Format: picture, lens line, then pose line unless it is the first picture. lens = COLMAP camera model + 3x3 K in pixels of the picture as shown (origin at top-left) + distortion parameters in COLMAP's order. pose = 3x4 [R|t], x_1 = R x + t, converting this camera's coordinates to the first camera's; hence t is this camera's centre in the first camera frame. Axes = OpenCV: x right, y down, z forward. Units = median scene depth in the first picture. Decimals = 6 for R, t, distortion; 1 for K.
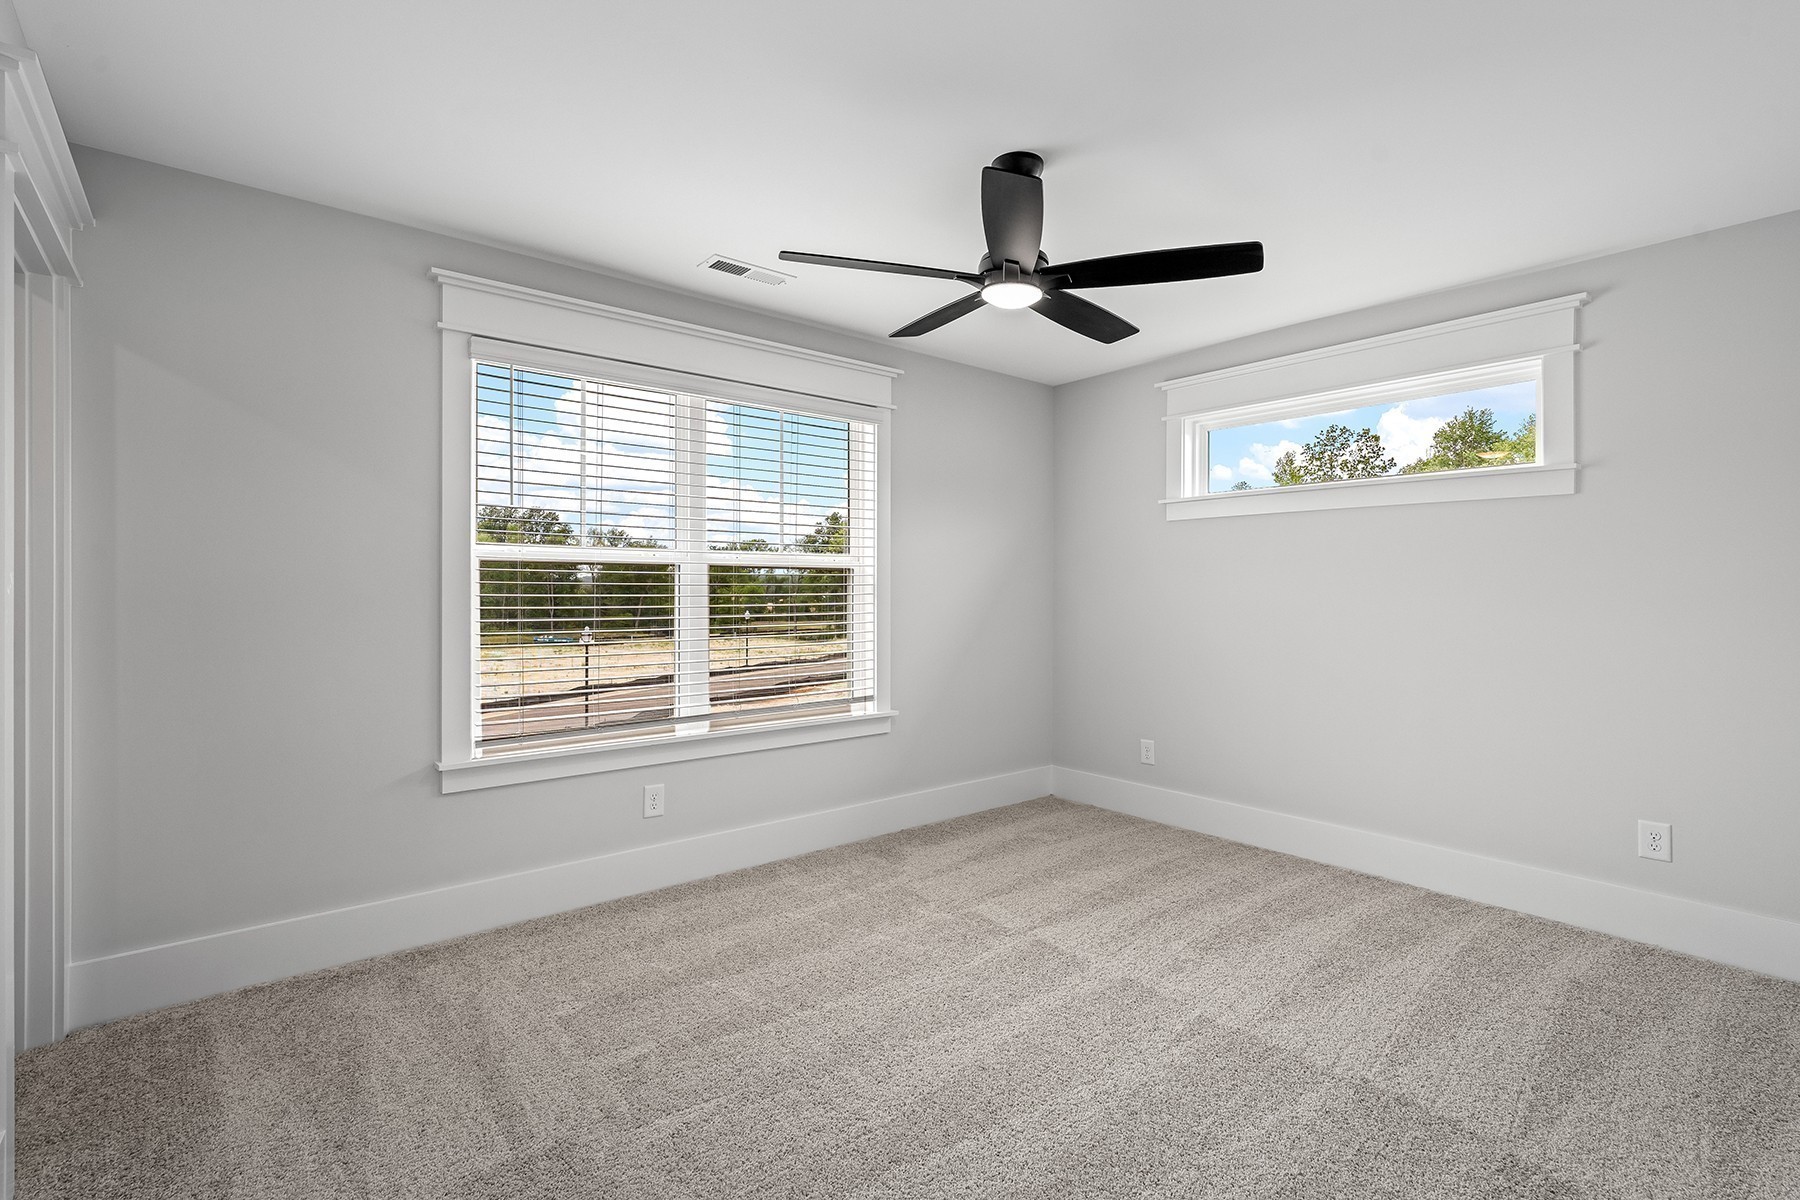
lens RADIAL K [[841.3, 0, 862.2], [0, 841.3, 599.5], [0, 0, 1]] dist [0.000851, 0.000054]
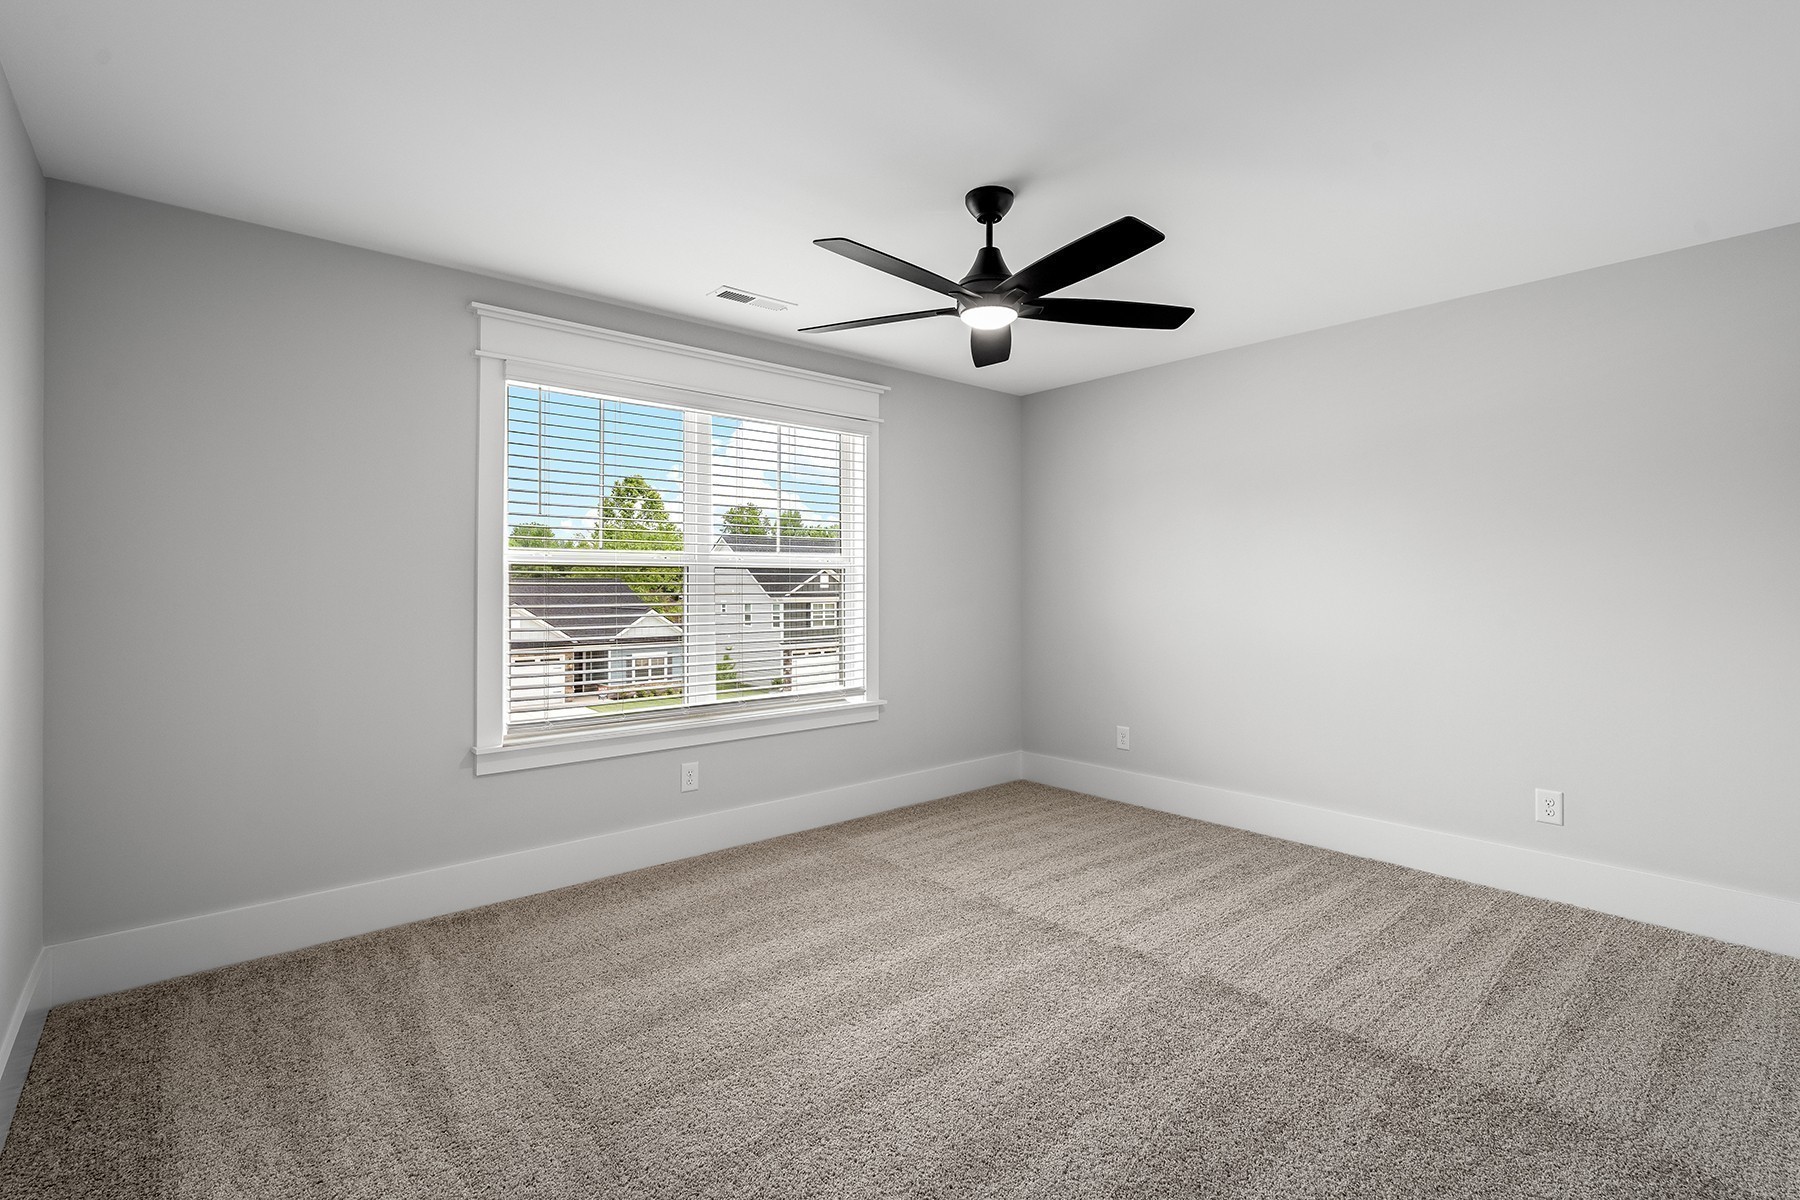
lens RADIAL K [[721.4, 0, 899.6], [0, 721.4, 586.6], [0, 0, 1]] dist [-0.001244, -0.000181]
pose [[0.999425, -0.006034, -0.033354, 0.091177], [0.005579, 0.999890, -0.013716, -0.000504], [0.033433, 0.013522, 0.999349, 0.072460]]
